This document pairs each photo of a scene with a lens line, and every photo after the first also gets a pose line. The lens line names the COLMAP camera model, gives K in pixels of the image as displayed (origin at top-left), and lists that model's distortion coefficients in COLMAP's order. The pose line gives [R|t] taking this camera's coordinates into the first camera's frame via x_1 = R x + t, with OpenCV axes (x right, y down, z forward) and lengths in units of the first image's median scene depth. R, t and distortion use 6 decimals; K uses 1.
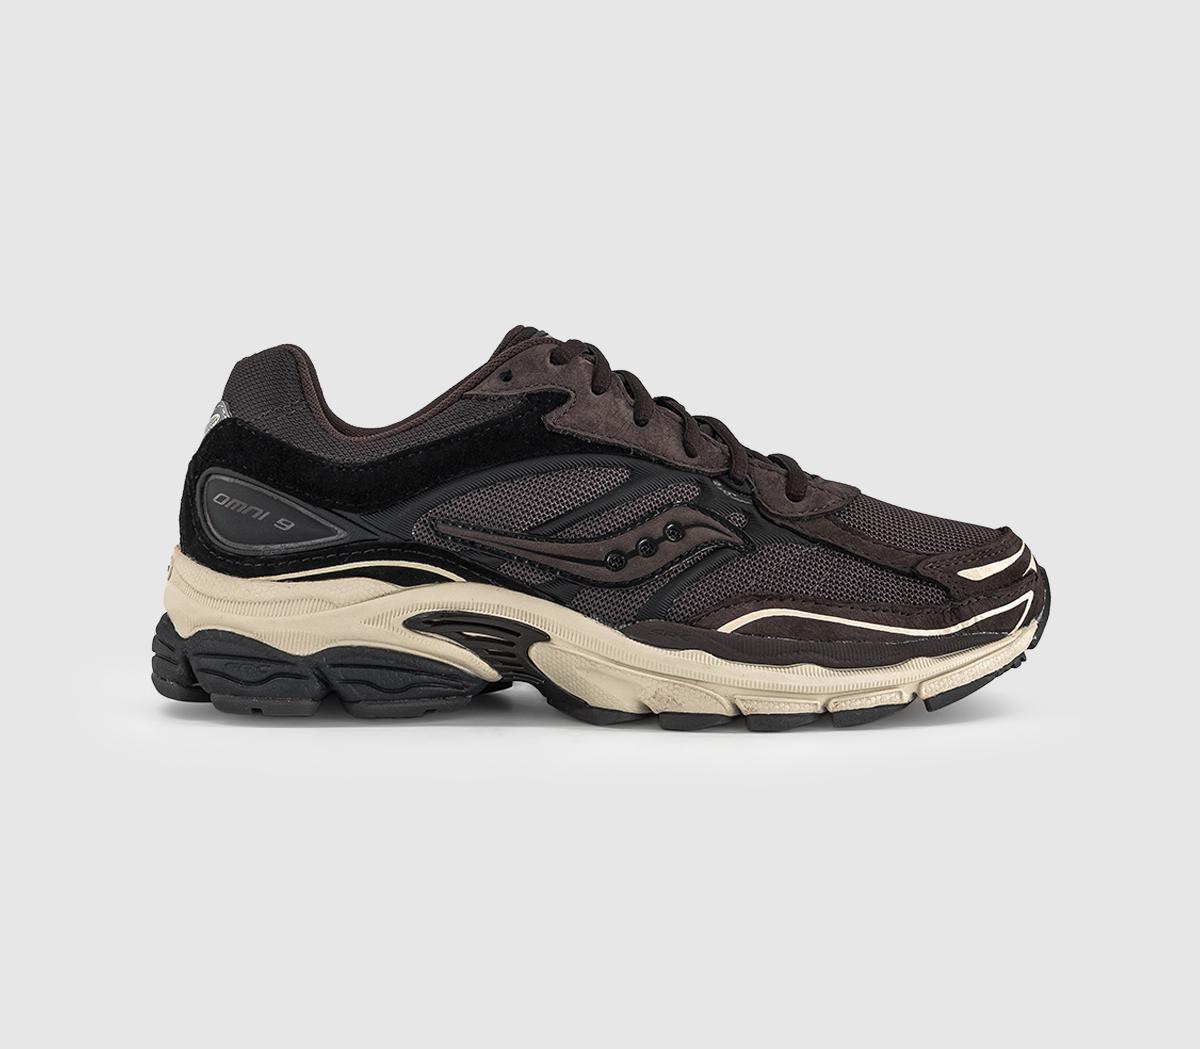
lens RADIAL K [[2153.1, 0, 600.0], [0, 2153.1, 524.5], [0, 0, 1]] dist [0.012707, 0.043754]
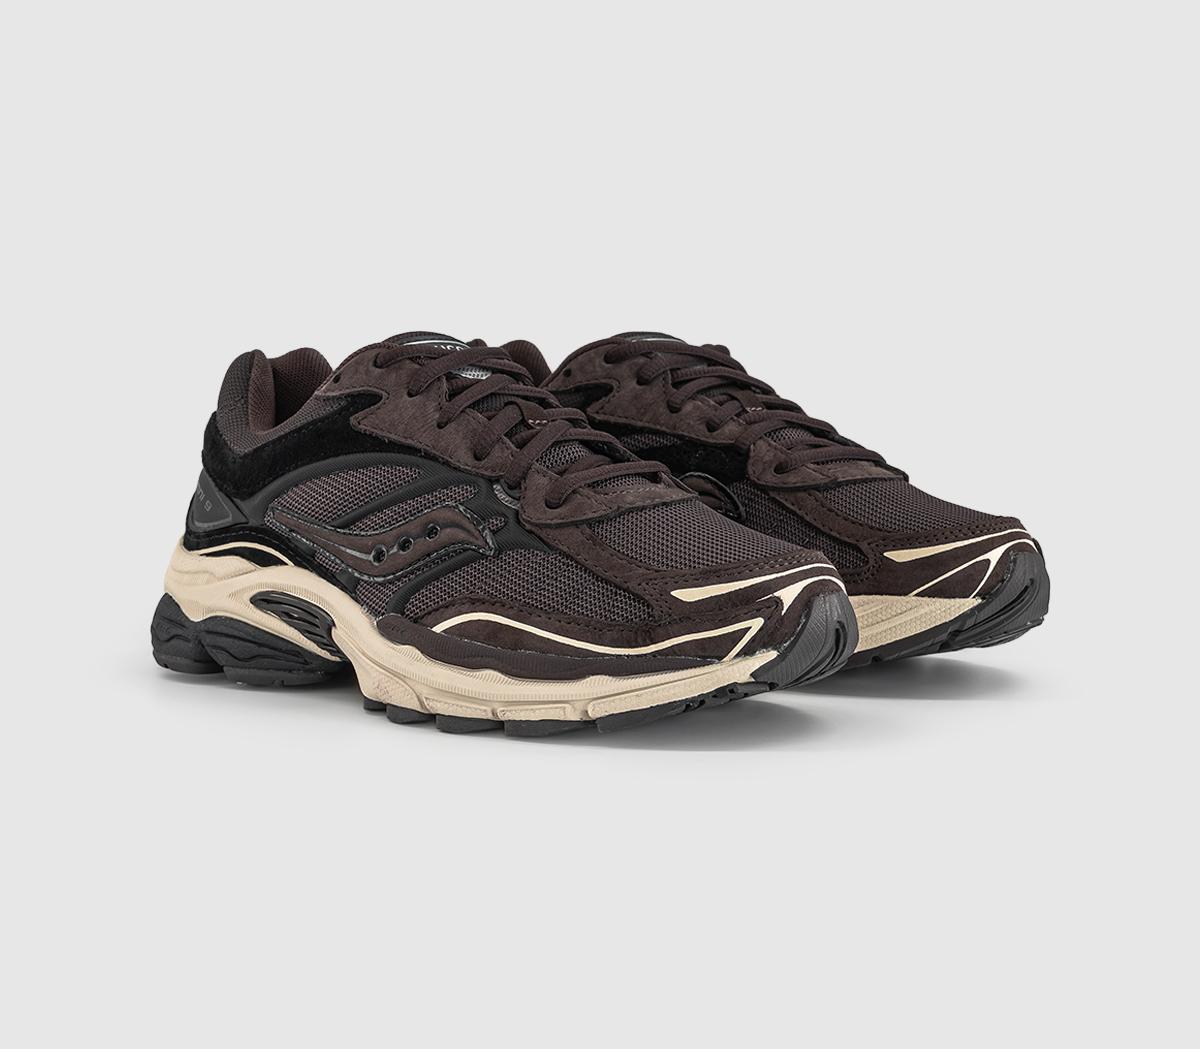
lens RADIAL K [[2153.1, 0, 600.0], [0, 2153.1, 524.5], [0, 0, 1]] dist [0.012707, 0.043754]
pose [[0.783832, 0.055210, -0.618514, 0.728239], [-0.052709, 0.998360, 0.022318, -0.026775], [0.618733, 0.015107, 0.785456, 0.238076]]
